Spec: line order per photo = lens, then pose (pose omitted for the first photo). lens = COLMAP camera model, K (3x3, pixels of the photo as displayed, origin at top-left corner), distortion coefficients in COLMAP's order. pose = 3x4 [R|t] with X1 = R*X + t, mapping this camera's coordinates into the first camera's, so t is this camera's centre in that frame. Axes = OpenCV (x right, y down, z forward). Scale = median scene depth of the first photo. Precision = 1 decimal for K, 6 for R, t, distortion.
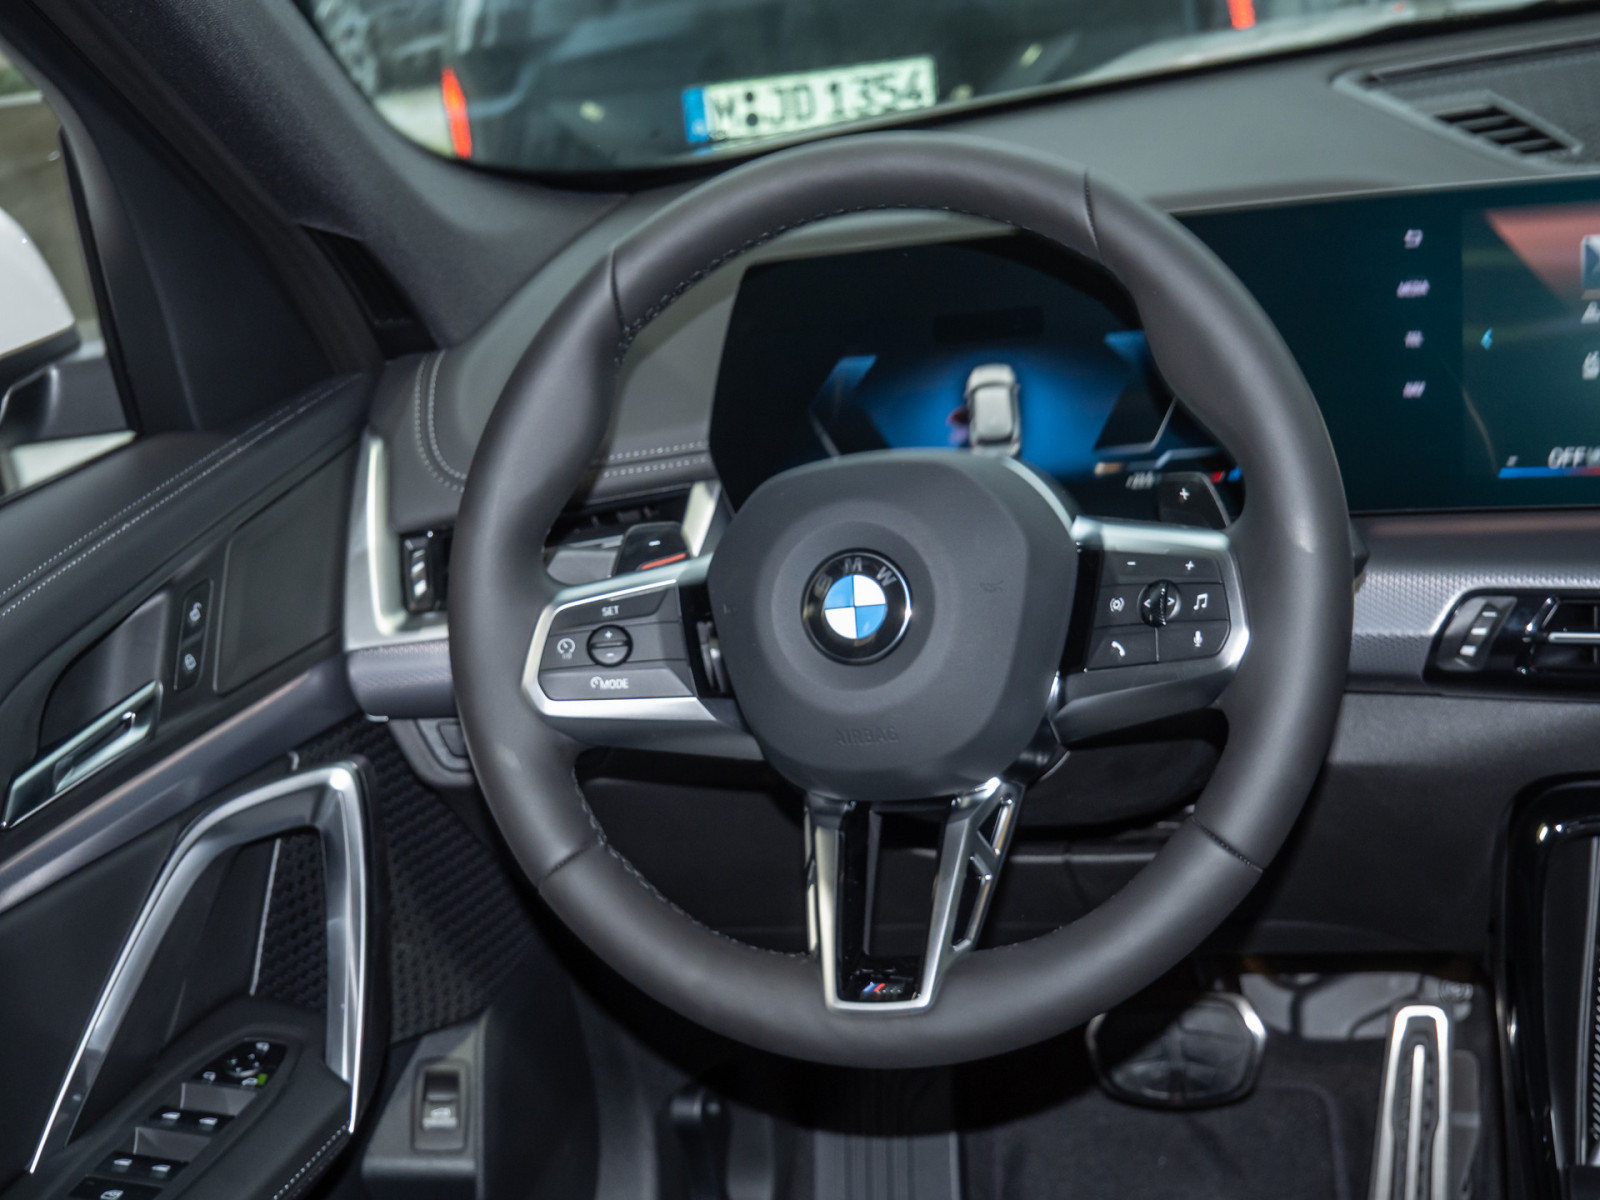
lens RADIAL K [[2216.6, 0, 813.9], [0, 2216.6, 606.5], [0, 0, 1]] dist [0.002732, 0.000000]
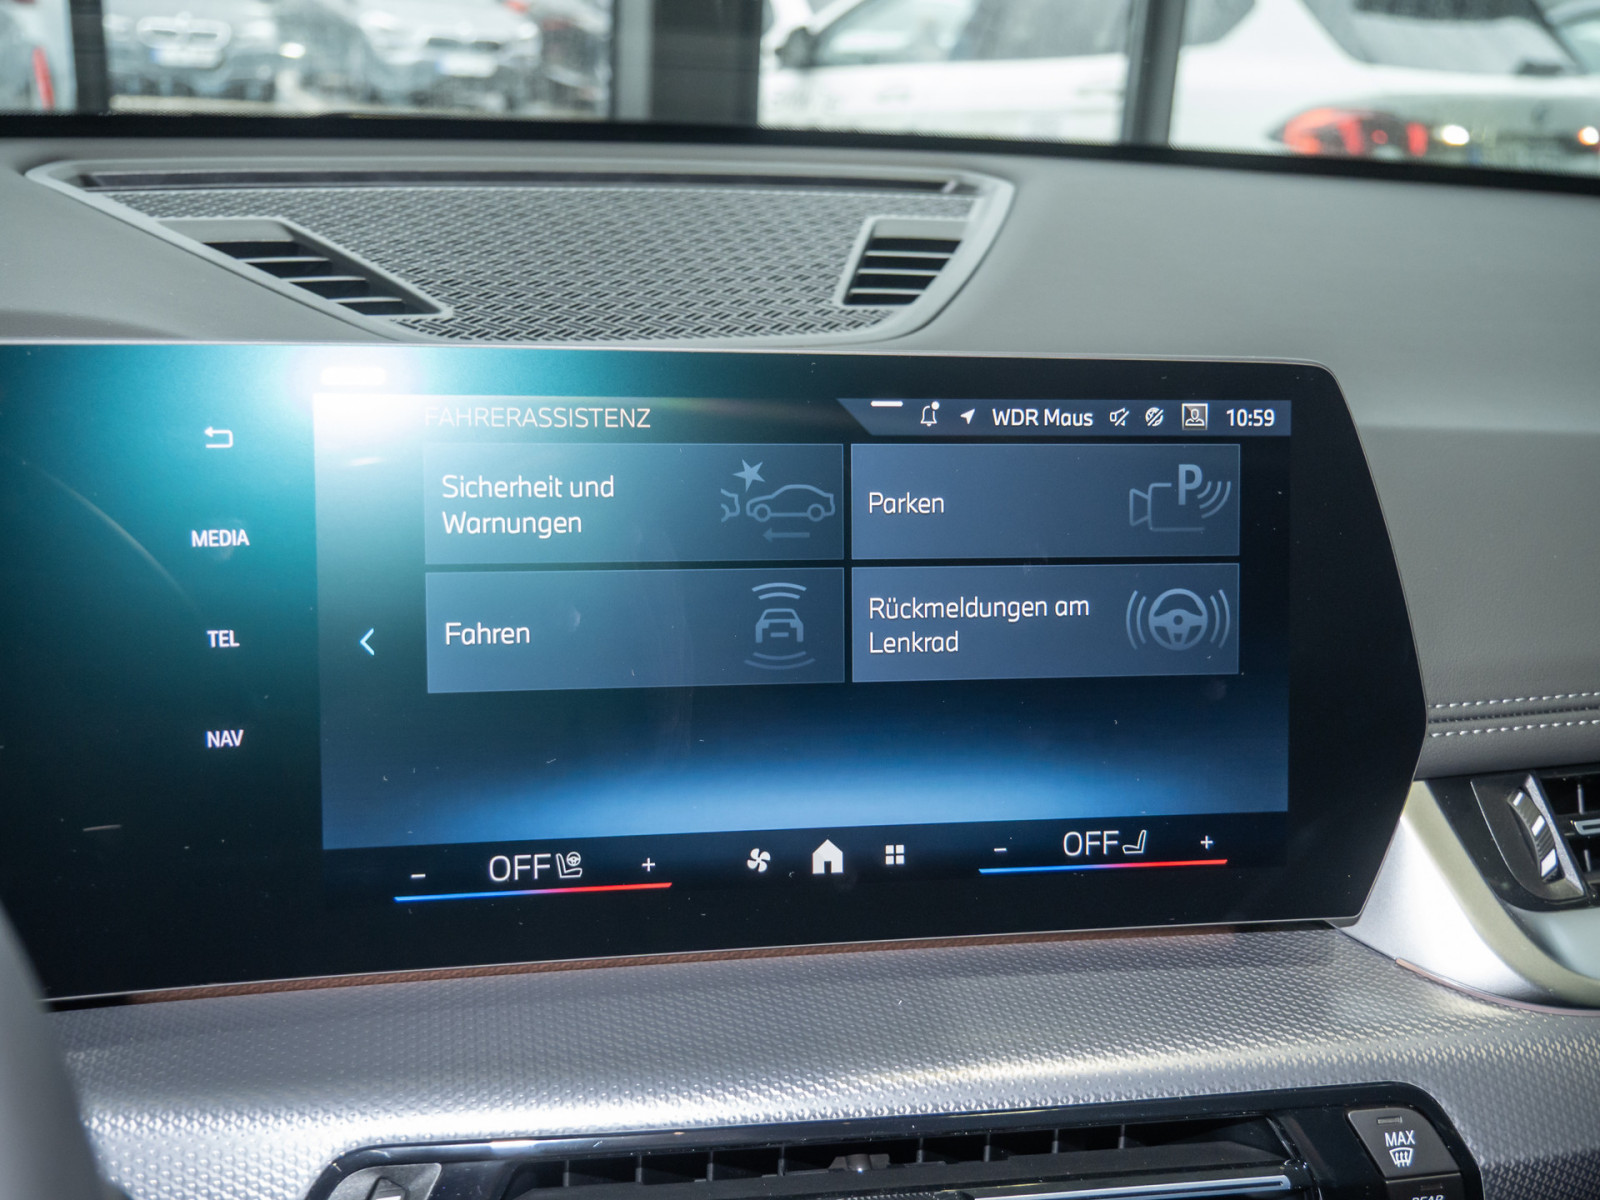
lens RADIAL K [[1807.2, 0, 809.8], [0, 1807.2, 604.8], [0, 0, 1]] dist [0.012224, 0.000000]
pose [[0.793683, 0.015321, 0.608139, 0.111001], [0.028150, 0.997687, -0.061874, -0.085696], [-0.607680, 0.066227, 0.791416, 0.517928]]
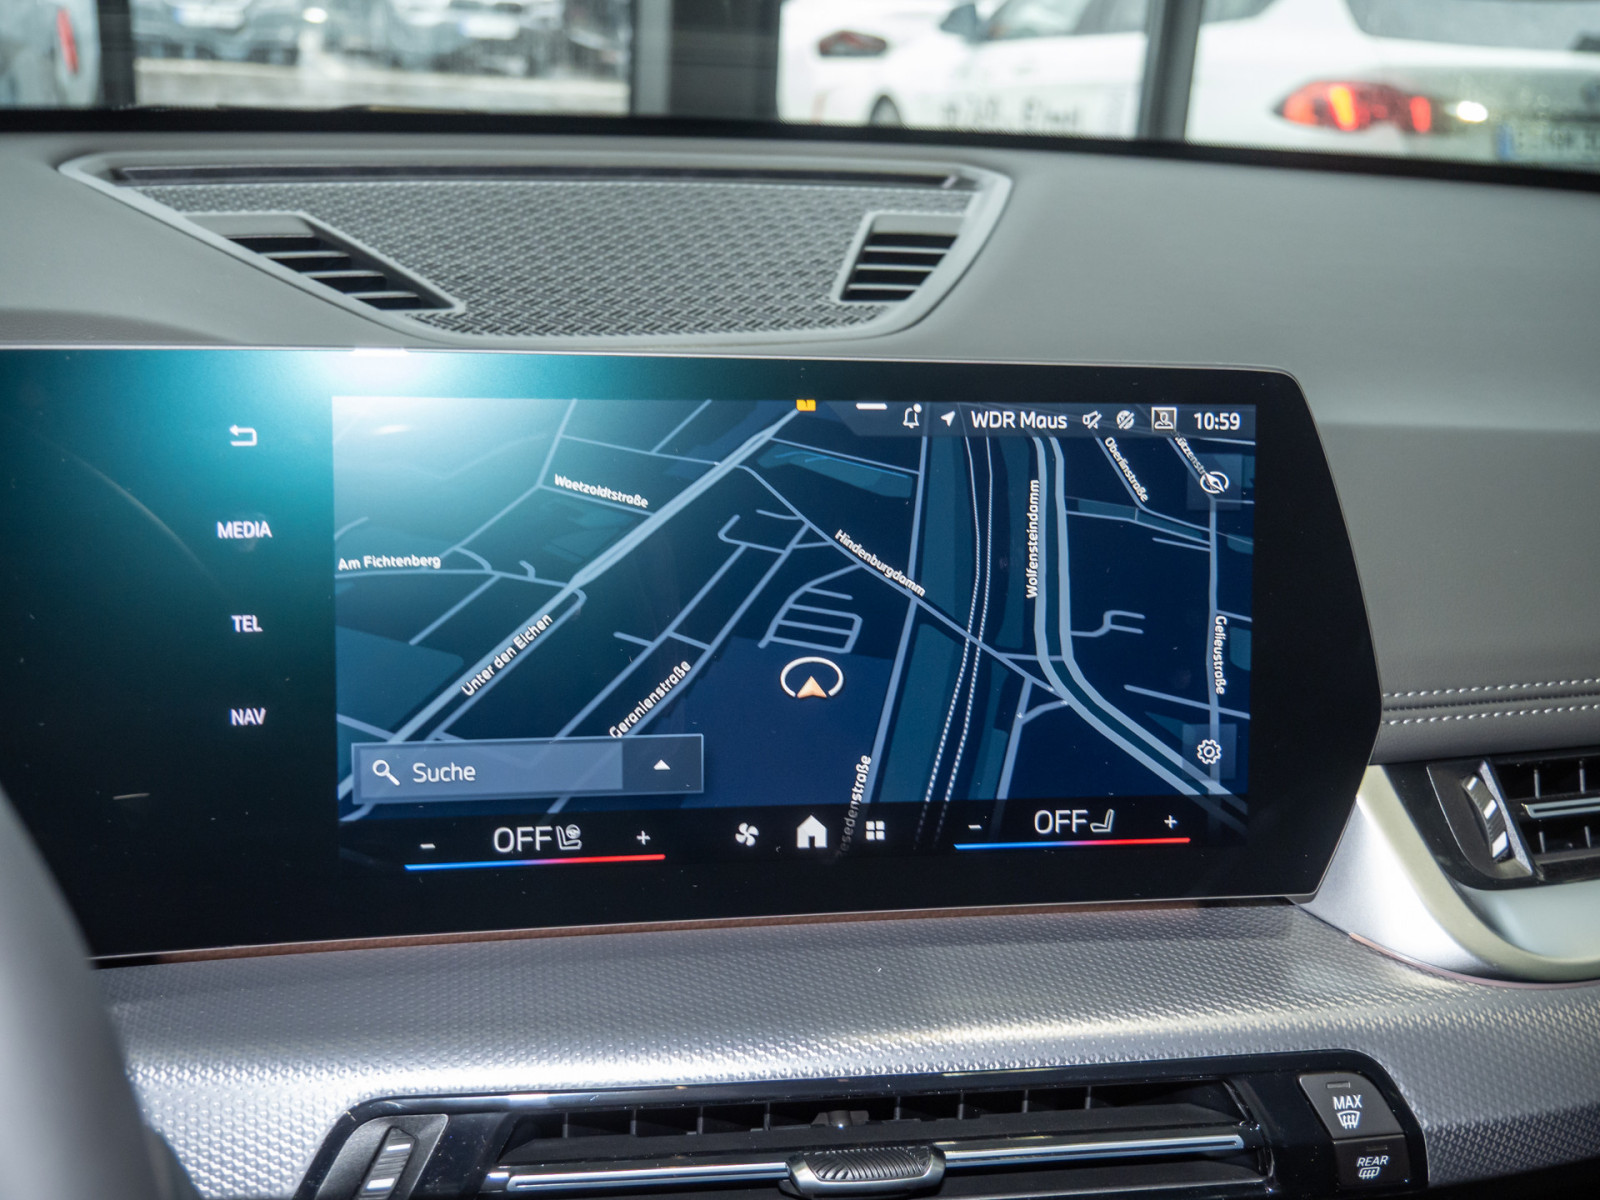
lens RADIAL K [[1807.2, 0, 803.8], [0, 1807.2, 606.1], [0, 0, 1]] dist [0.012224, 0.000000]
pose [[0.801855, 0.010261, 0.597430, 0.102430], [0.019215, 0.998893, -0.042947, -0.089478], [-0.597209, 0.045917, 0.800770, 0.495098]]
